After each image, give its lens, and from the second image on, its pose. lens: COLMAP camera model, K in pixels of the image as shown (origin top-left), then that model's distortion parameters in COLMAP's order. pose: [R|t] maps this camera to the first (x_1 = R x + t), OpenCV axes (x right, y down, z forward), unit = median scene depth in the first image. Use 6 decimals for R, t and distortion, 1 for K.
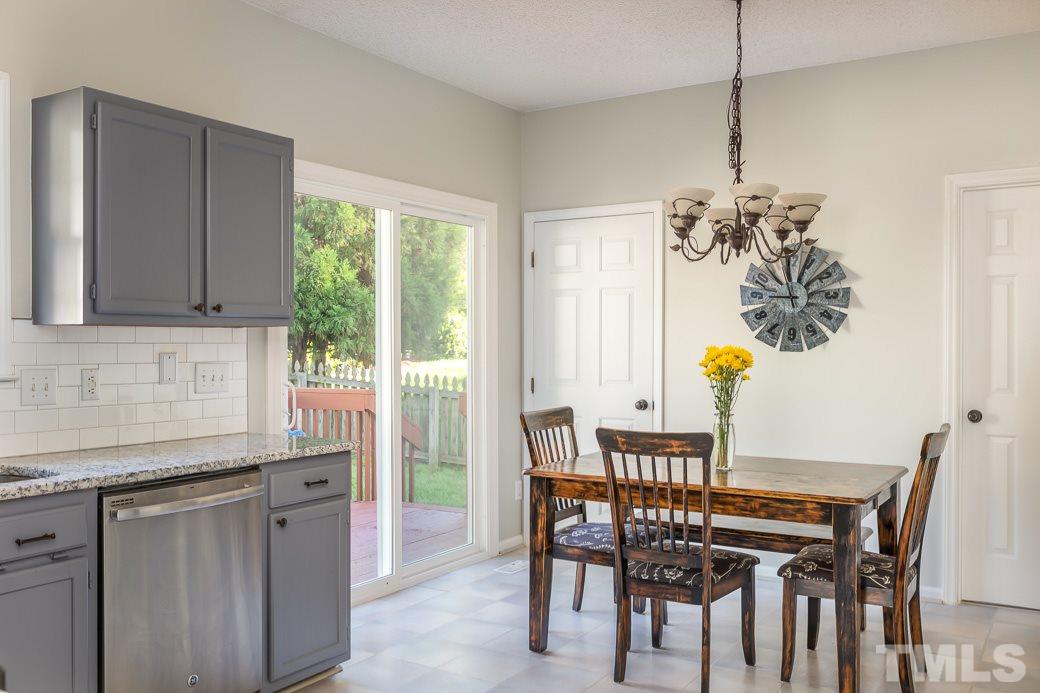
lens RADIAL K [[916.6, 0, 519.8], [0, 916.6, 346.7], [0, 0, 1]] dist [0.023727, 0.003060]
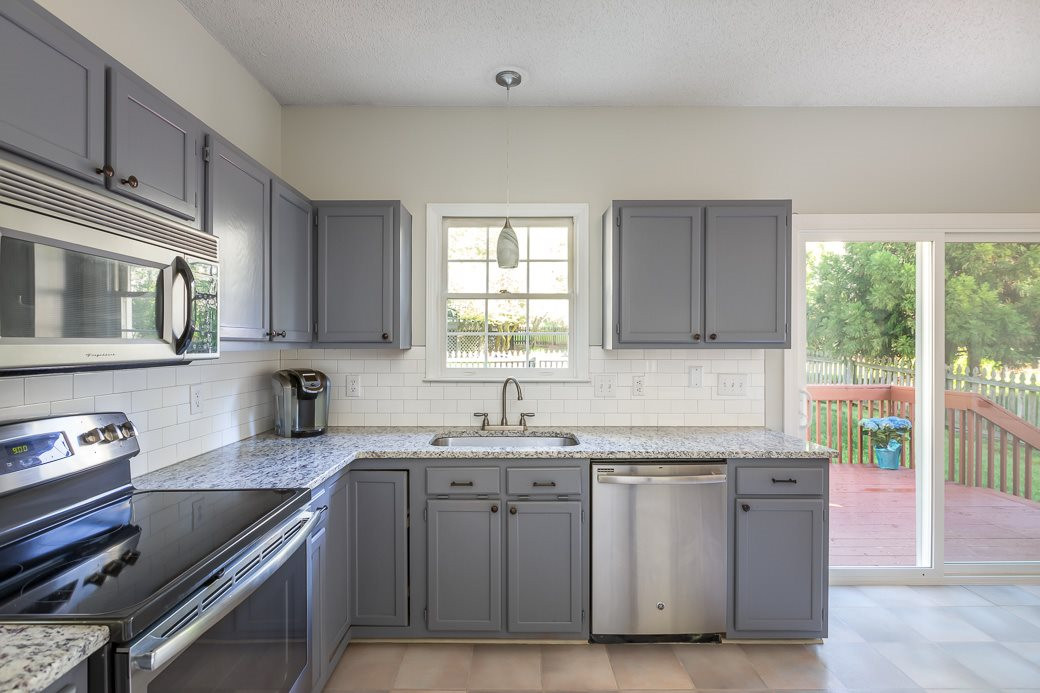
lens RADIAL K [[495.3, 0, 518.4], [0, 495.3, 342.4], [0, 0, 1]] dist [-0.001076, -0.001840]
pose [[0.533719, 0.000967, -0.845662, 0.135066], [-0.006134, 0.999977, -0.002727, -0.028208], [0.845640, 0.006643, 0.533712, 0.343139]]
